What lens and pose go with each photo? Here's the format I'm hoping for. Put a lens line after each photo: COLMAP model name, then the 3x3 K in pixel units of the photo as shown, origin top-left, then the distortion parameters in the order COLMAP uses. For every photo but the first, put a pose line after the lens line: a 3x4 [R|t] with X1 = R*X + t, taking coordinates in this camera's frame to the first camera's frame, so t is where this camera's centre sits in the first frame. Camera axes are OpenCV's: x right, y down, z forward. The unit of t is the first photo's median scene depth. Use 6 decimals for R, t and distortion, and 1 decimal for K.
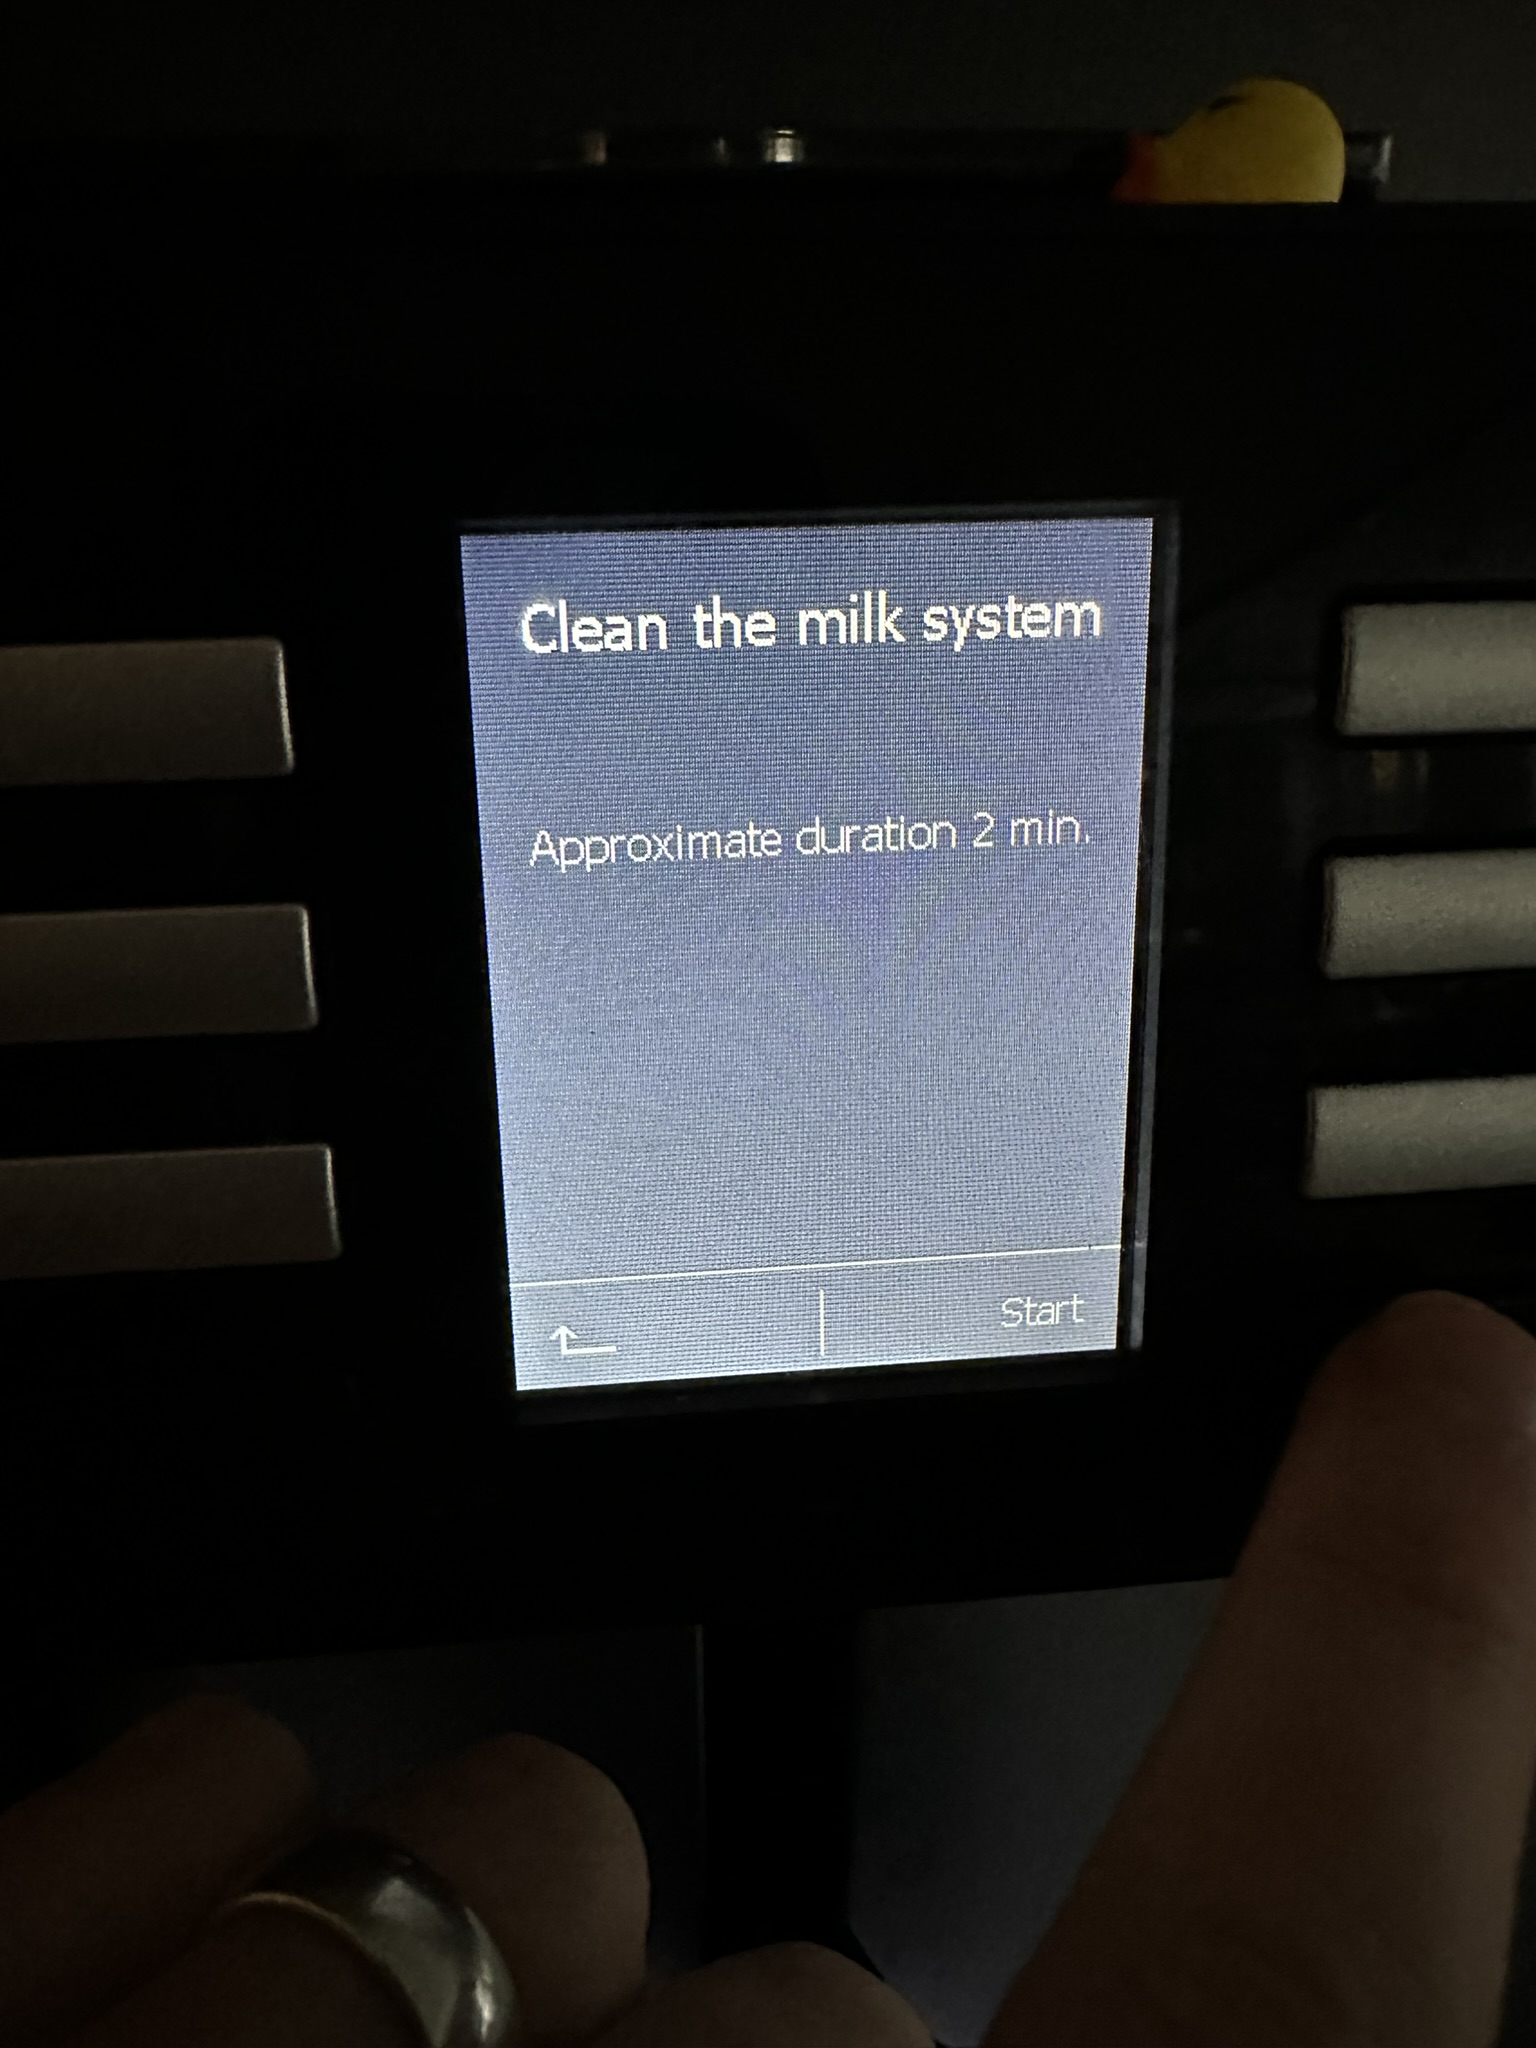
lens RADIAL K [[1467.1, 0, 696.2], [0, 1467.1, 971.8], [0, 0, 1]] dist [-0.005868, -0.001590]
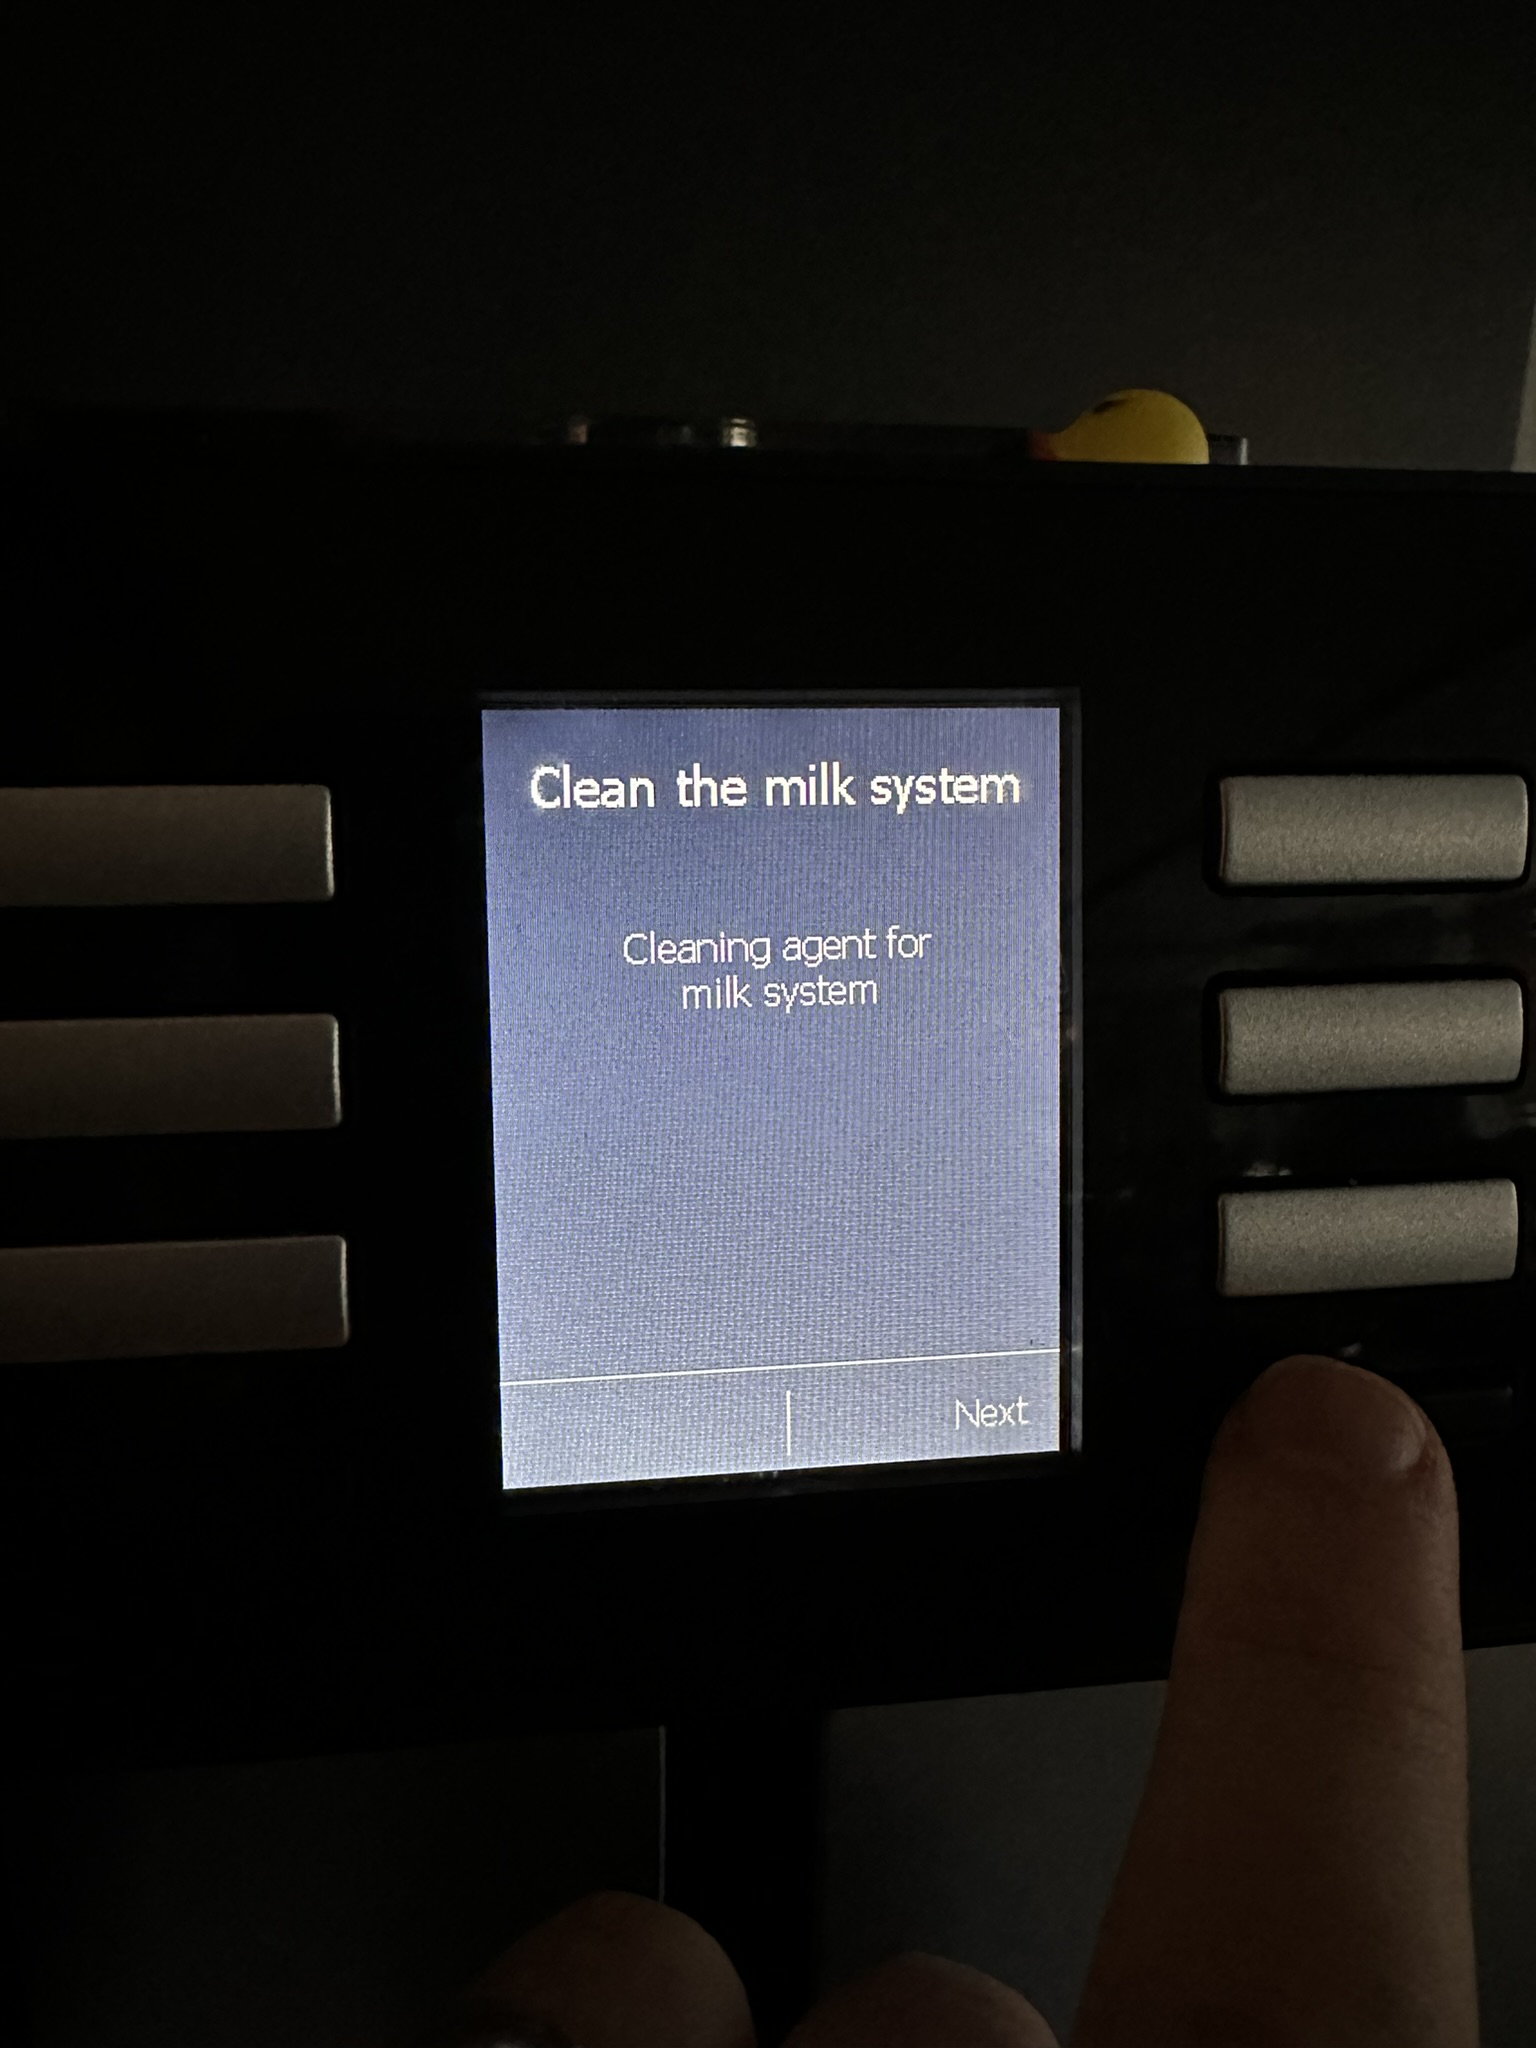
lens RADIAL K [[1467.1, 0, 696.2], [0, 1467.1, 971.8], [0, 0, 1]] dist [-0.005868, -0.001590]
pose [[0.999038, 0.008789, 0.042962, -0.035221], [-0.001065, 0.984285, -0.176584, 0.115467], [-0.043839, 0.176368, 0.983348, -0.130034]]
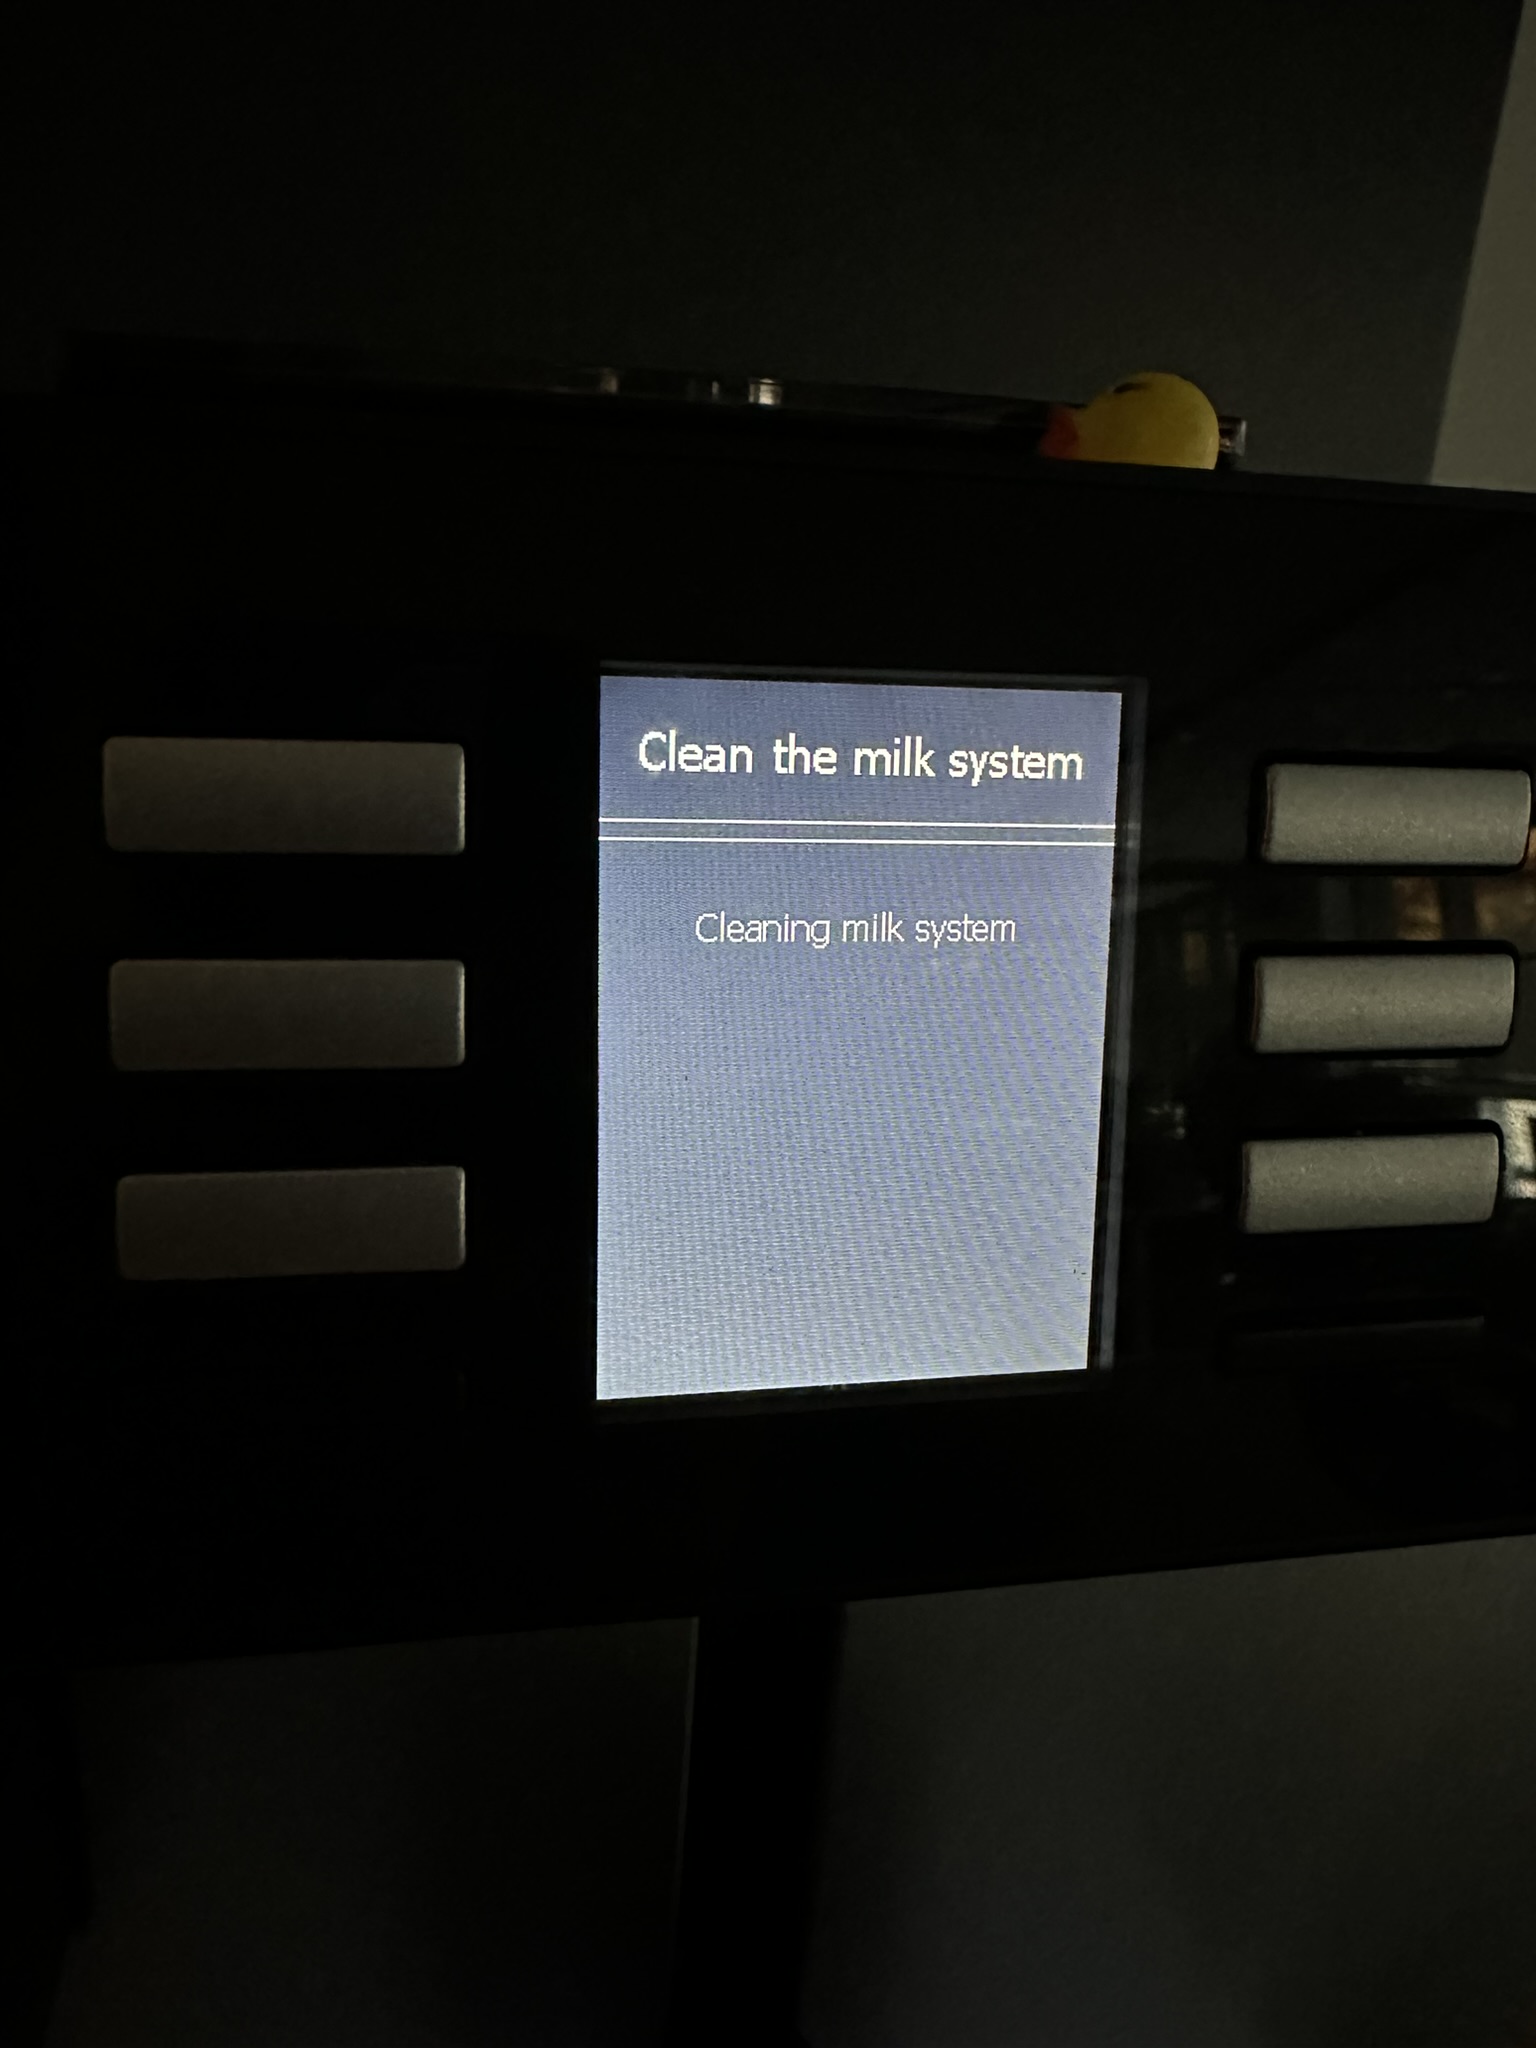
lens RADIAL K [[1467.1, 0, 696.2], [0, 1467.1, 971.8], [0, 0, 1]] dist [-0.005868, -0.001590]
pose [[0.992967, 0.032628, 0.113803, -0.202168], [-0.018045, 0.991752, -0.126897, 0.107379], [-0.117004, 0.123952, 0.985366, -0.206296]]
